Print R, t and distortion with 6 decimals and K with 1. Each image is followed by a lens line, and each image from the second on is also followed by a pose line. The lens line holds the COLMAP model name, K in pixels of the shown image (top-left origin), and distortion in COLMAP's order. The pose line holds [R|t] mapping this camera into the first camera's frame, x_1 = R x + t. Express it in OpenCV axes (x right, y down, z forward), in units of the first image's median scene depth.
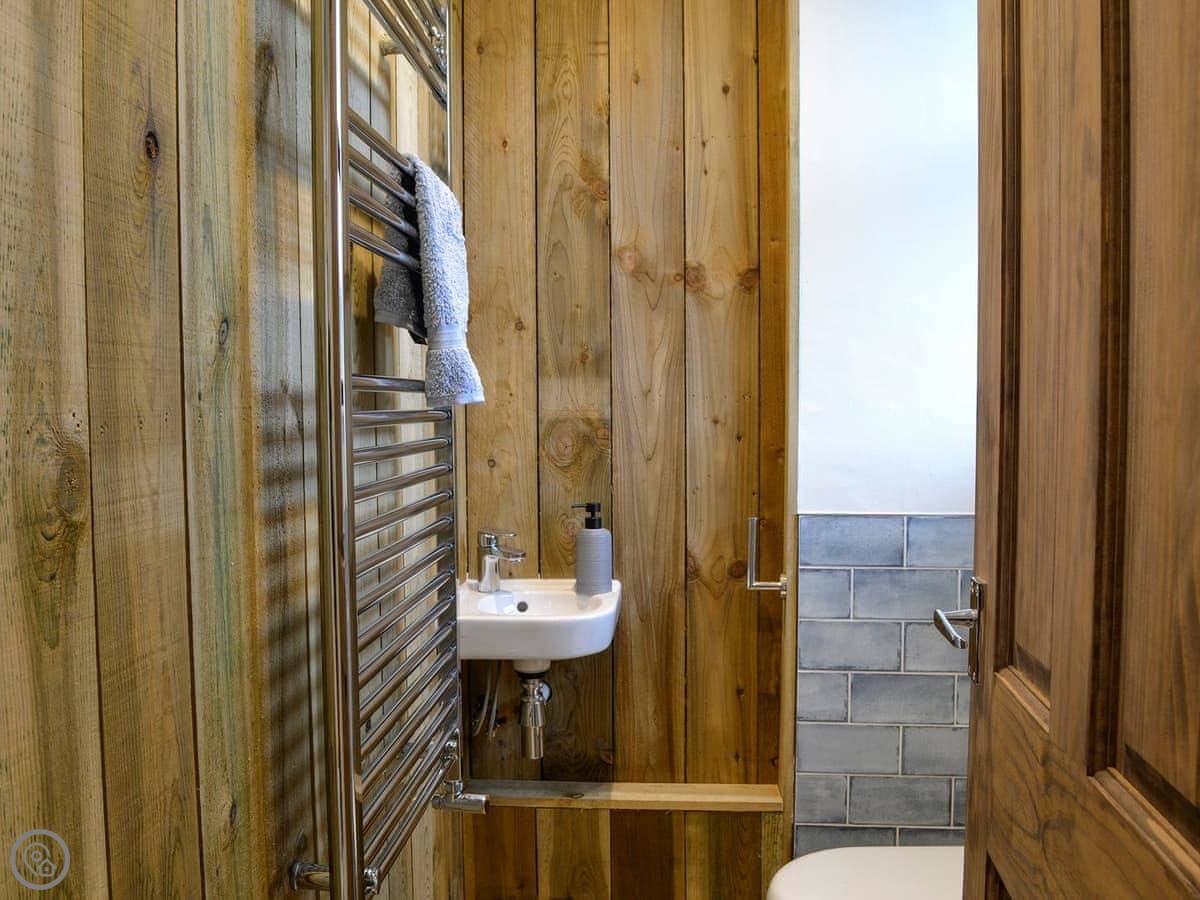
lens RADIAL K [[1112.2, 0, 600.0], [0, 1112.2, 450.0], [0, 0, 1]] dist [0.004345, 0.006221]
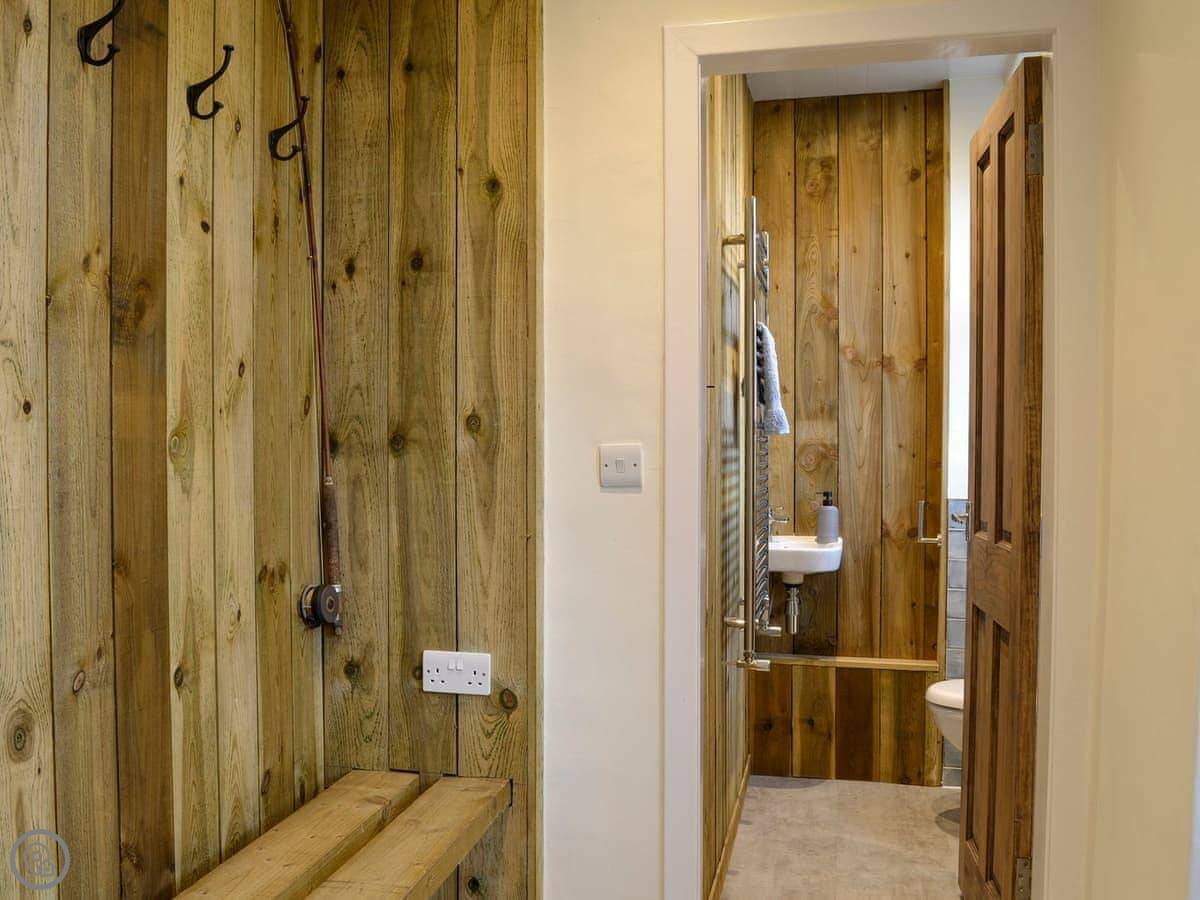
lens RADIAL K [[1026.5, 0, 600.0], [0, 1026.5, 450.0], [0, 0, 1]] dist [-0.003353, 0.000322]
pose [[0.982820, 0.010602, -0.184260, -0.060067], [-0.016004, 0.999484, -0.027853, 0.031966], [0.183870, 0.030323, 0.982483, -0.649179]]
